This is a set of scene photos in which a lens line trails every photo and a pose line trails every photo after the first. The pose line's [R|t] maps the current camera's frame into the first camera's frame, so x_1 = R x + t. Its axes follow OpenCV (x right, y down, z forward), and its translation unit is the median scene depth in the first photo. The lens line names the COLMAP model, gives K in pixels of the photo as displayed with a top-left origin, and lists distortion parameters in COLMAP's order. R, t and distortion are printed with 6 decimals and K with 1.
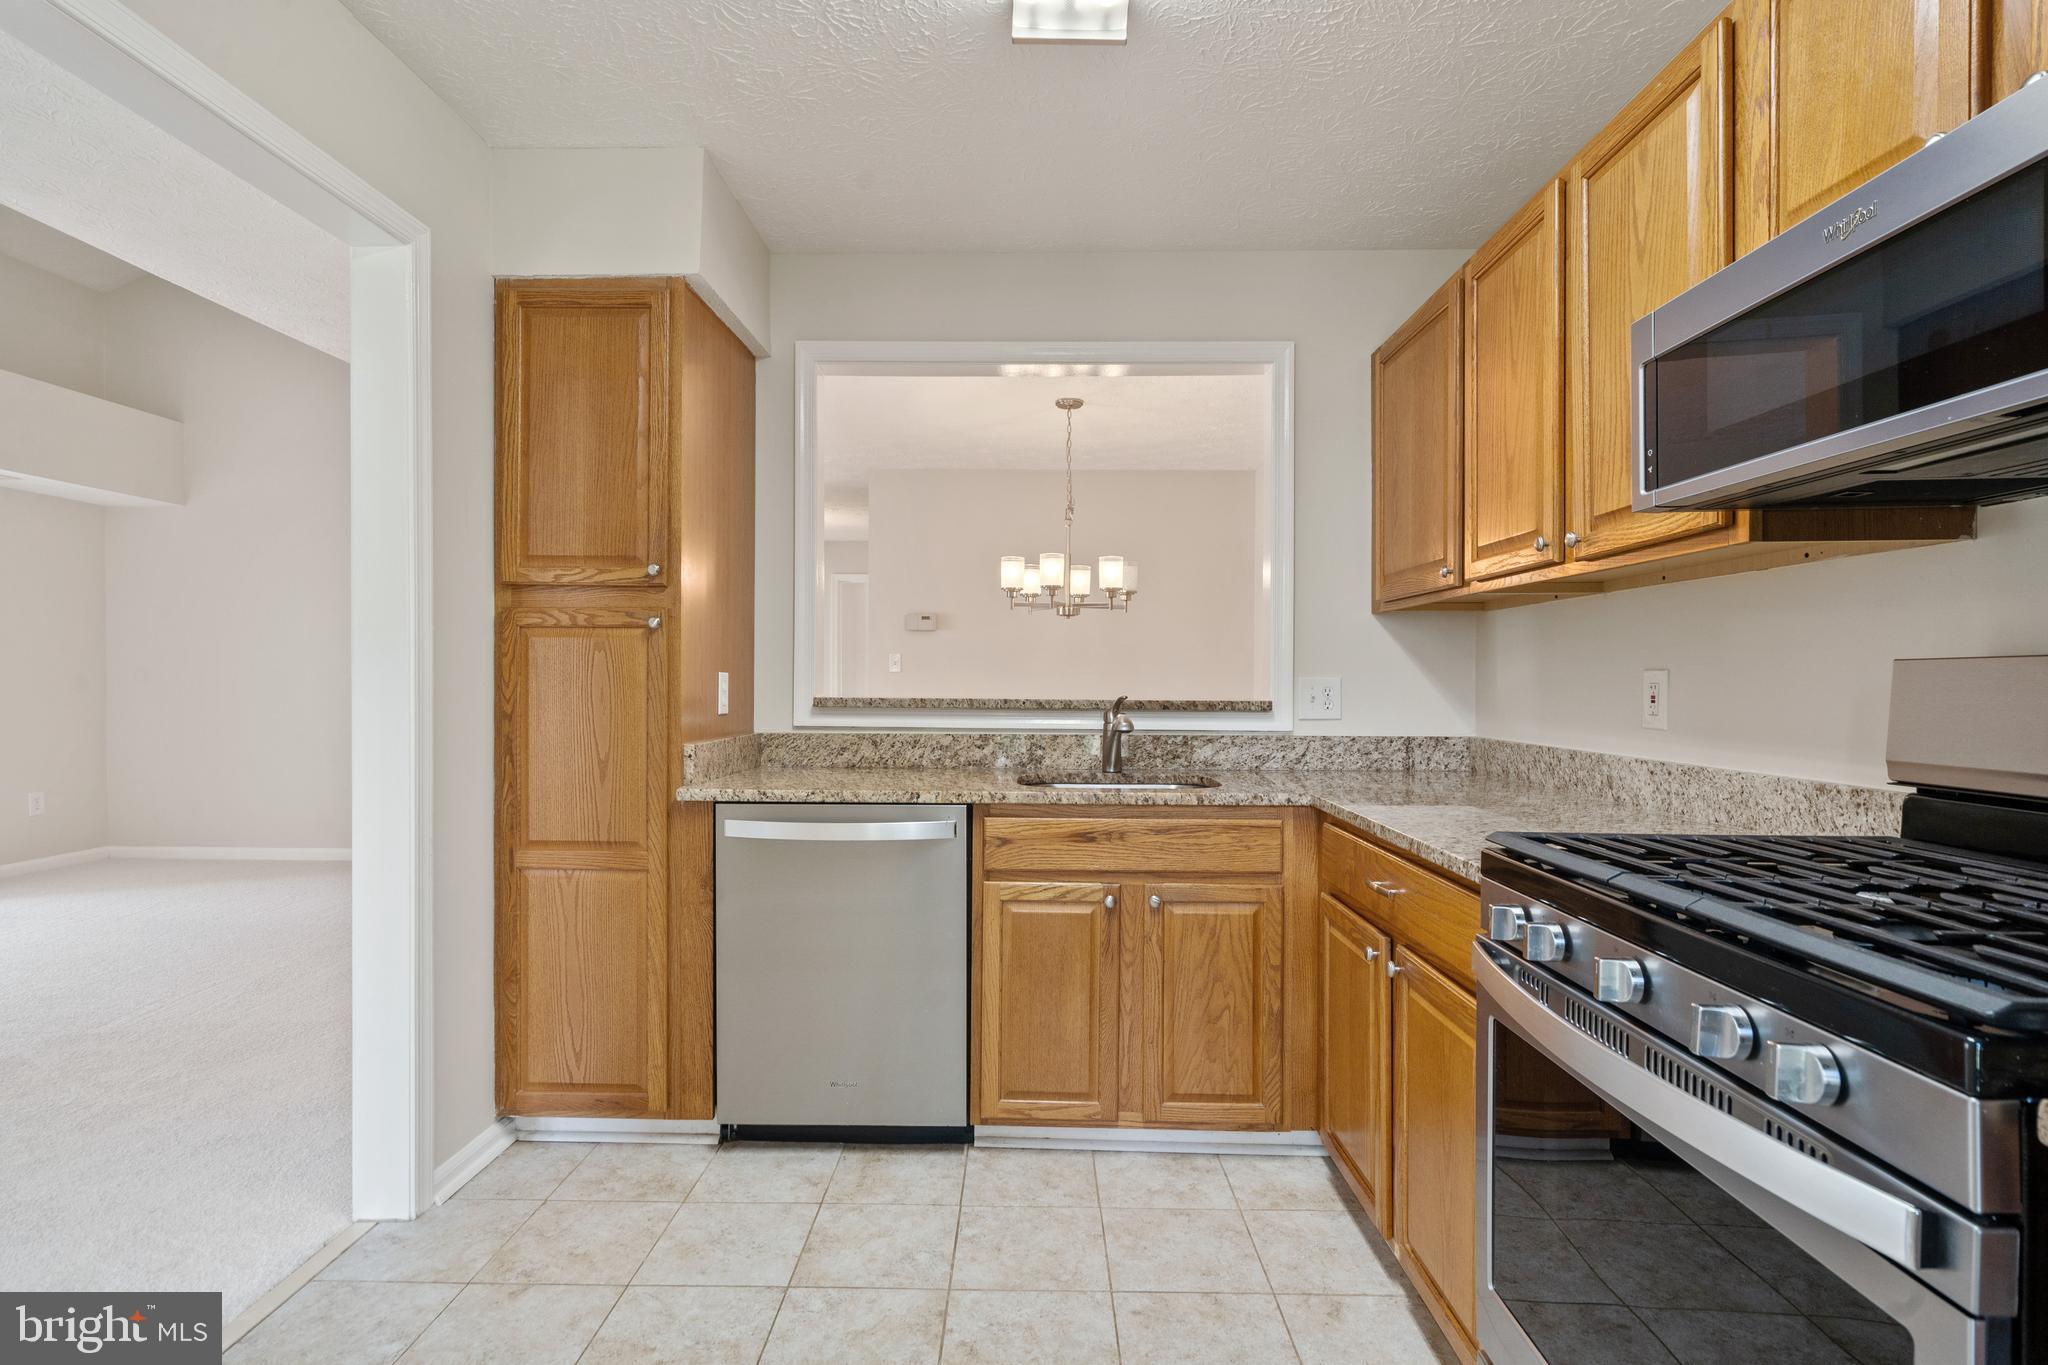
lens RADIAL K [[1019.5, 0, 1012.3], [0, 1019.5, 680.9], [0, 0, 1]] dist [-0.001198, 0.002331]
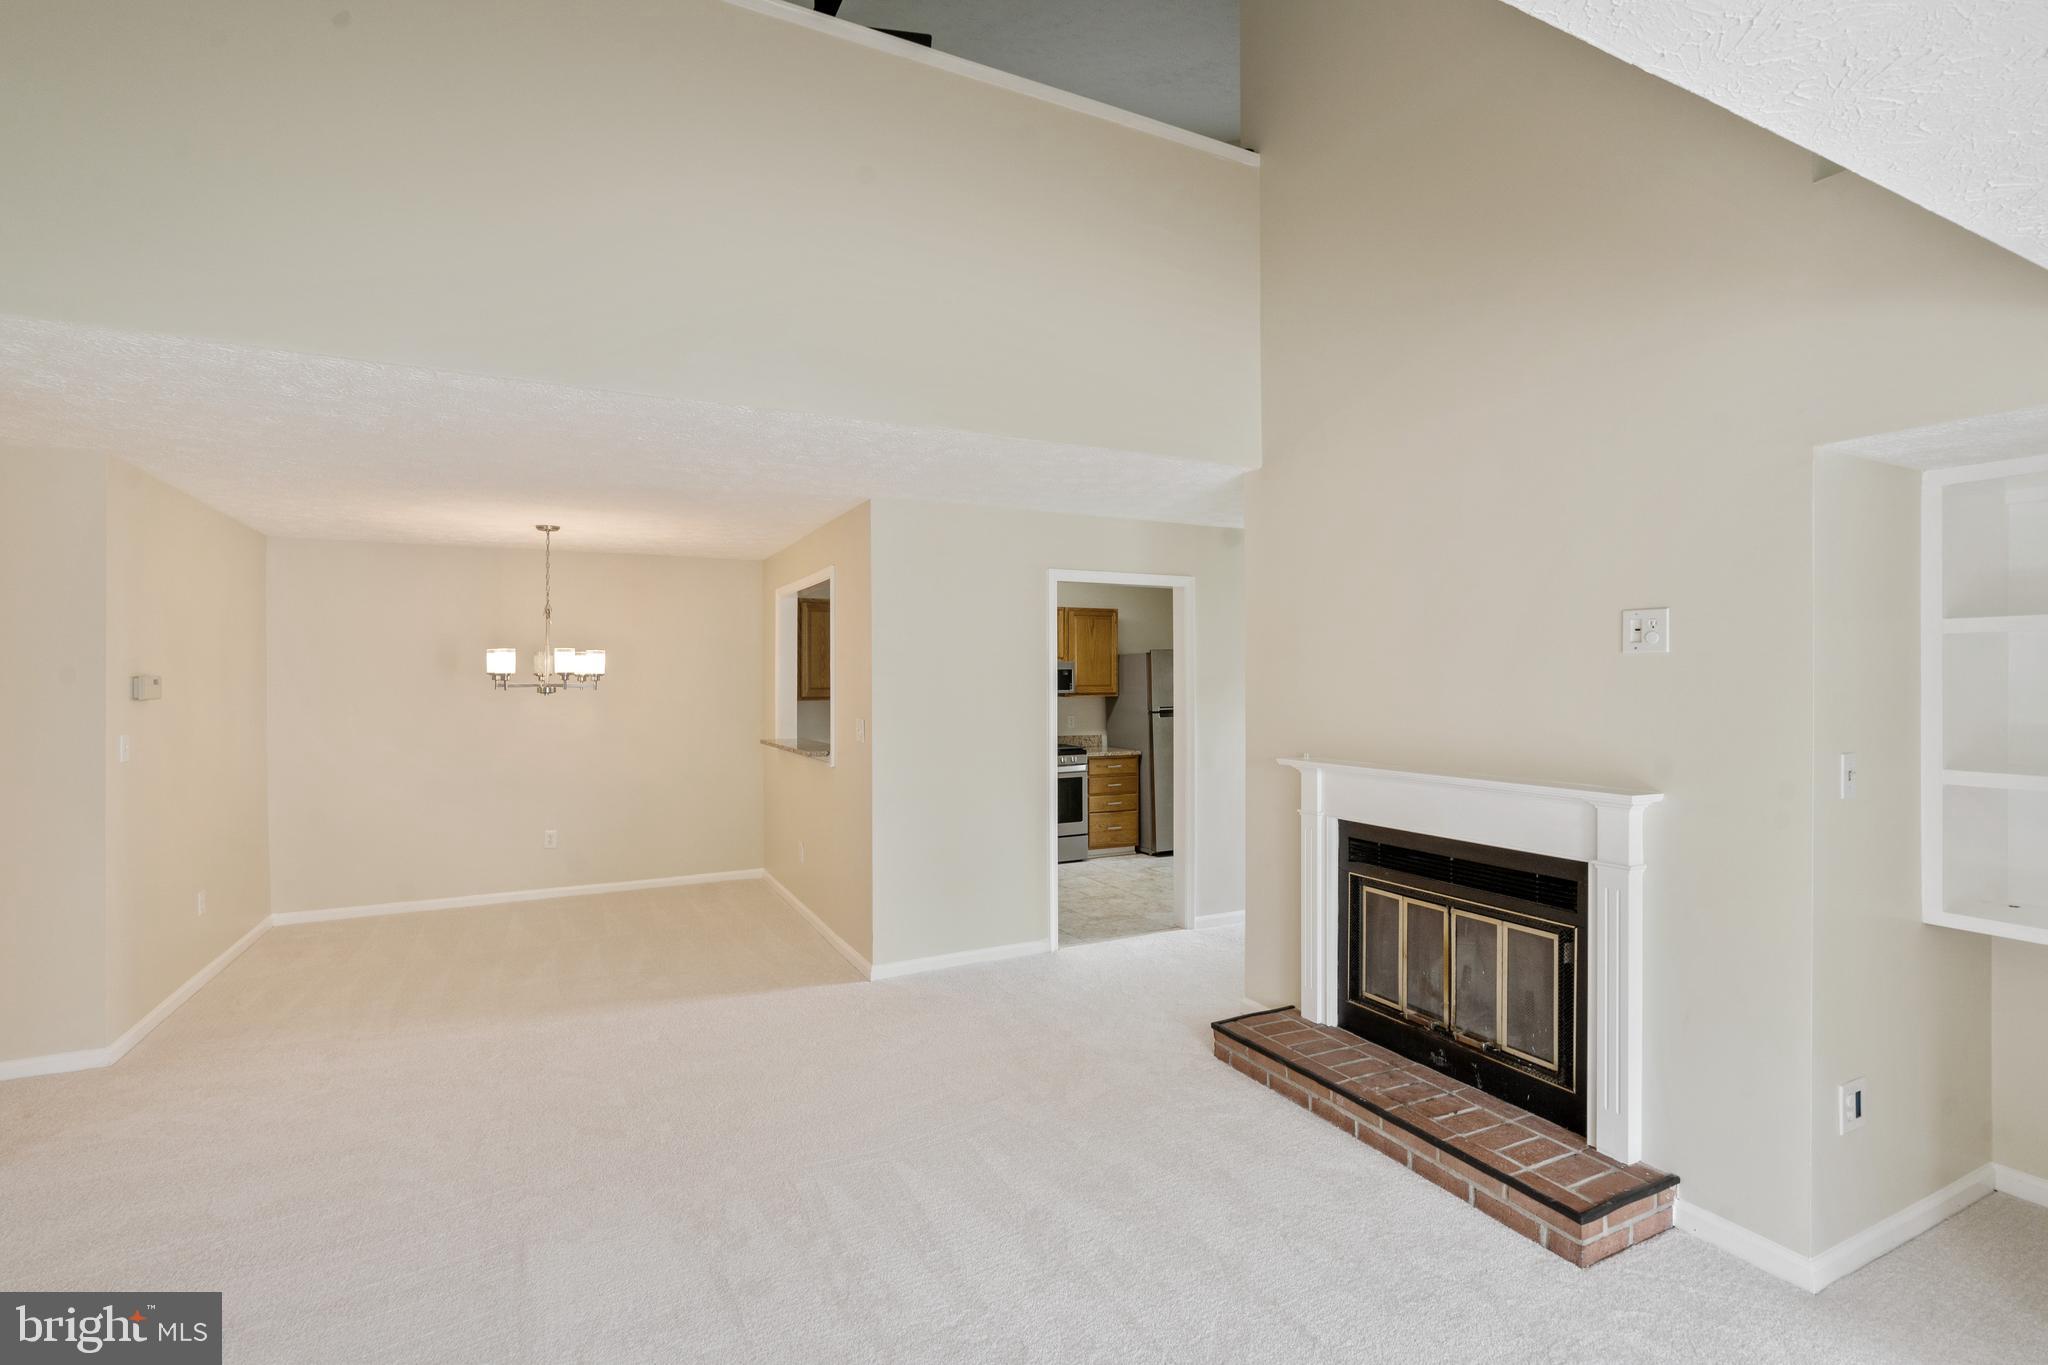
lens RADIAL K [[947.1, 0, 1035.9], [0, 947.1, 675.0], [0, 0, 1]] dist [-0.004227, 0.002595]
pose [[-0.493397, -0.000720, 0.869804, -2.469553], [0.009234, 0.999939, 0.006065, -0.178952], [-0.869755, 0.011024, -0.493361, 2.018344]]
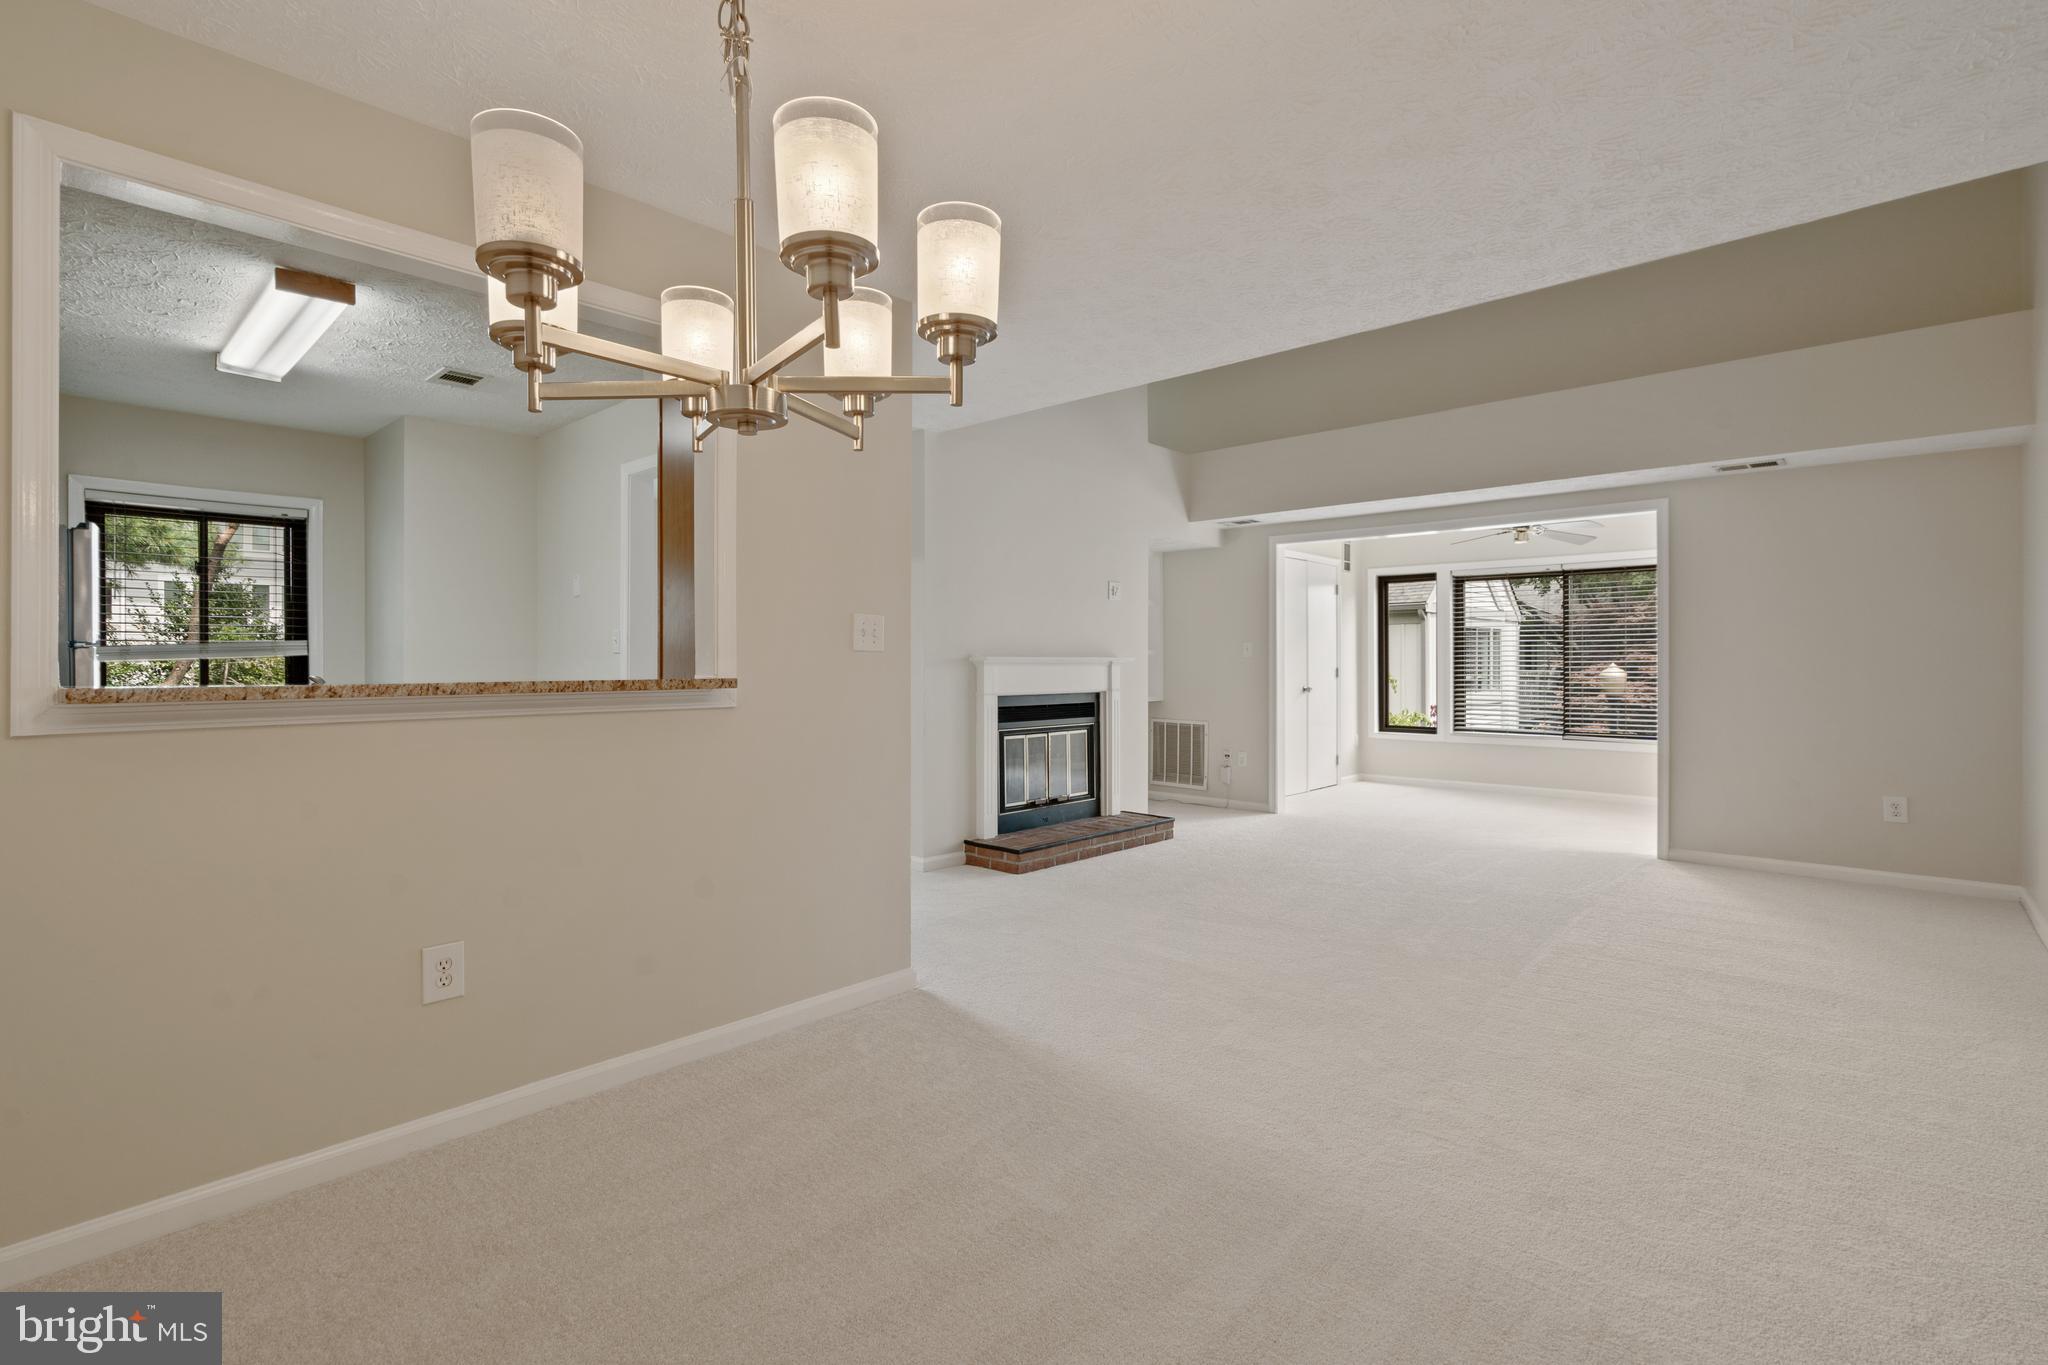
lens RADIAL K [[947.1, 0, 996.0], [0, 947.1, 679.9], [0, 0, 1]] dist [-0.004227, 0.002595]
pose [[-0.665001, 0.003034, -0.746836, 0.396580], [-0.009110, 0.999884, 0.012174, 0.005093], [0.746787, 0.014899, -0.664897, 2.371639]]
